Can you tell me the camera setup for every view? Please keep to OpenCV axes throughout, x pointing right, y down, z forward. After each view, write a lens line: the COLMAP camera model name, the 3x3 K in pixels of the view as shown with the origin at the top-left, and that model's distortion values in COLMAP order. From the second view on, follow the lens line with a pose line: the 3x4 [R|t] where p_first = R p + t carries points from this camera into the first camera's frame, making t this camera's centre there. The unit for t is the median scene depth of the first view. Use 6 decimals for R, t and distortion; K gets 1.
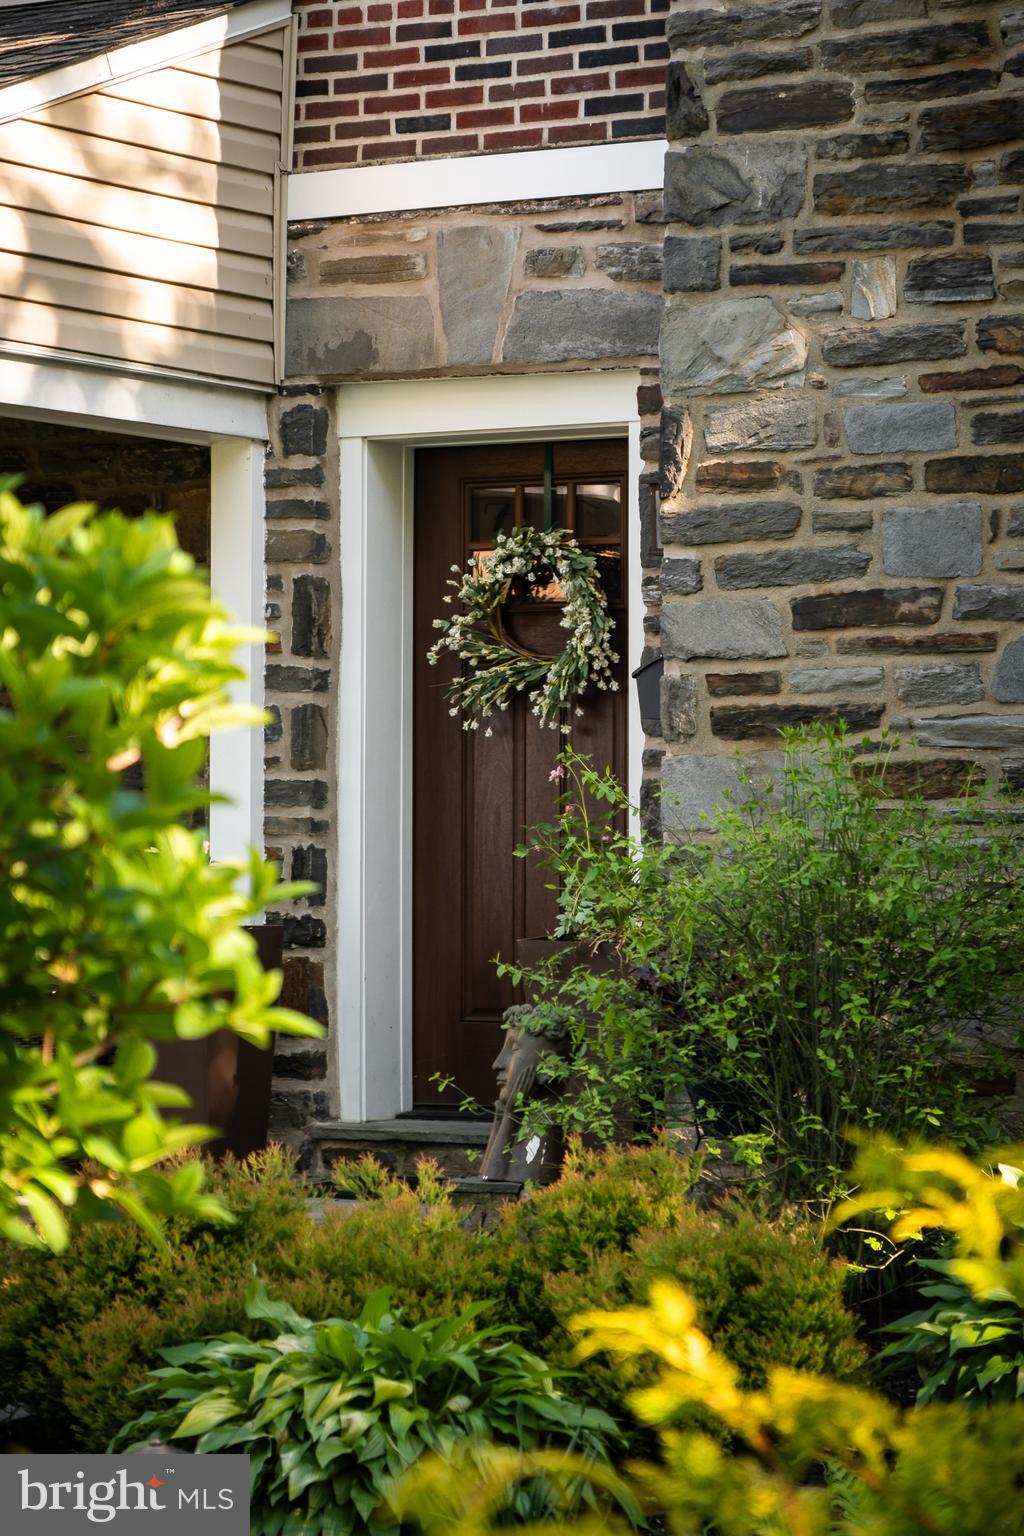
lens RADIAL K [[4369.4, 0, 511.8], [0, 4369.4, 768.4], [0, 0, 1]] dist [-0.158436, 0.000000]
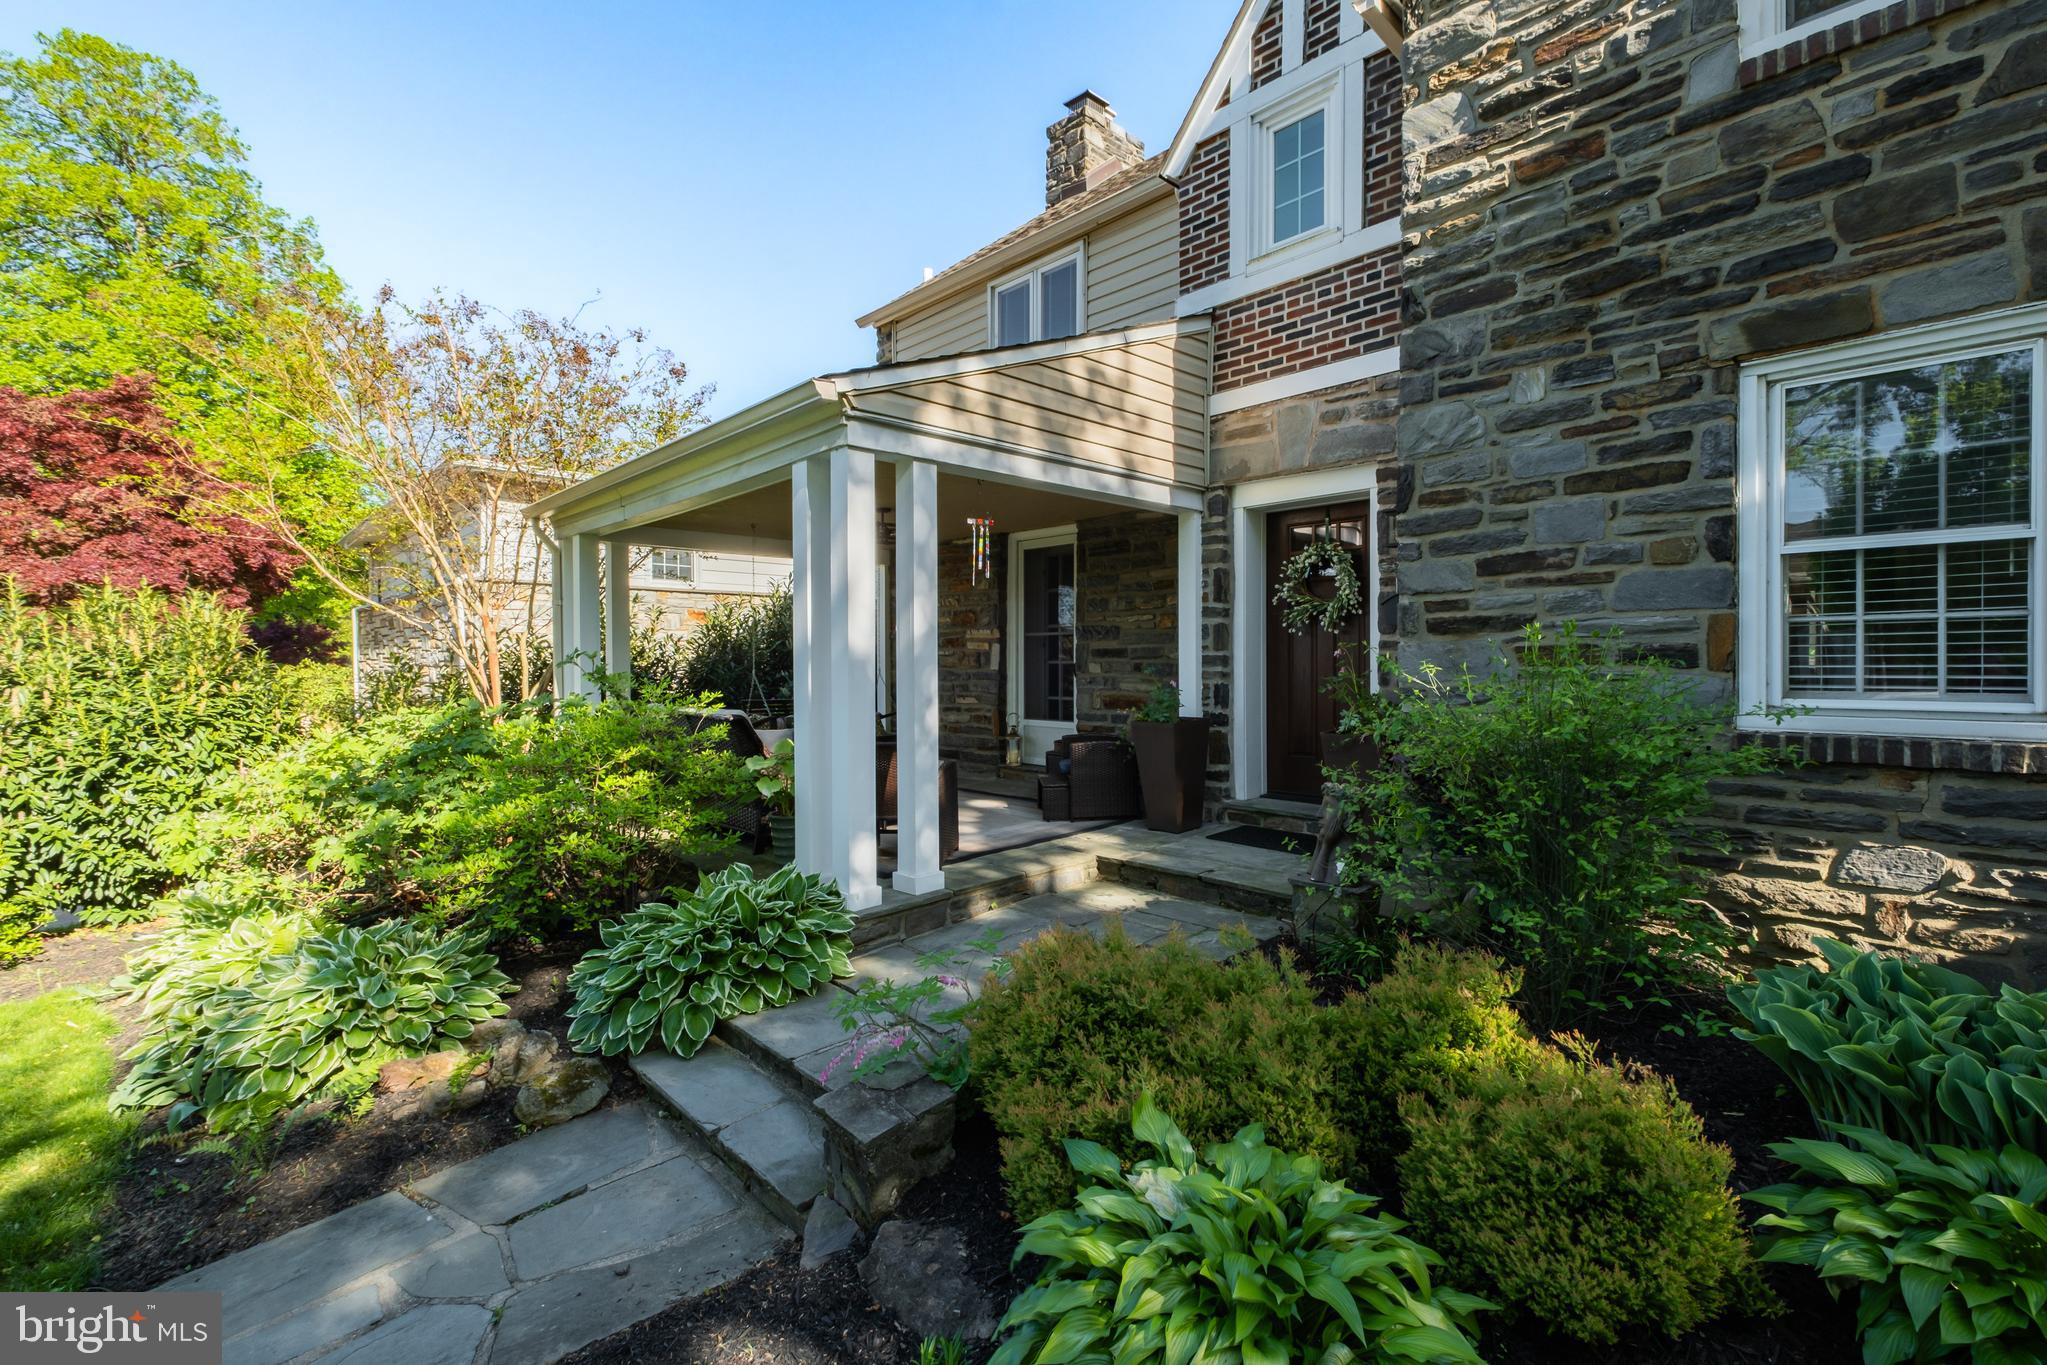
lens RADIAL K [[904.1, 0, 1016.3], [0, 904.1, 673.3], [0, 0, 1]] dist [0.007858, -0.005530]
pose [[0.958975, -0.003788, -0.283464, -0.014711], [0.012836, 0.999465, 0.030068, -0.003690], [0.283199, -0.032472, 0.958511, 0.523427]]
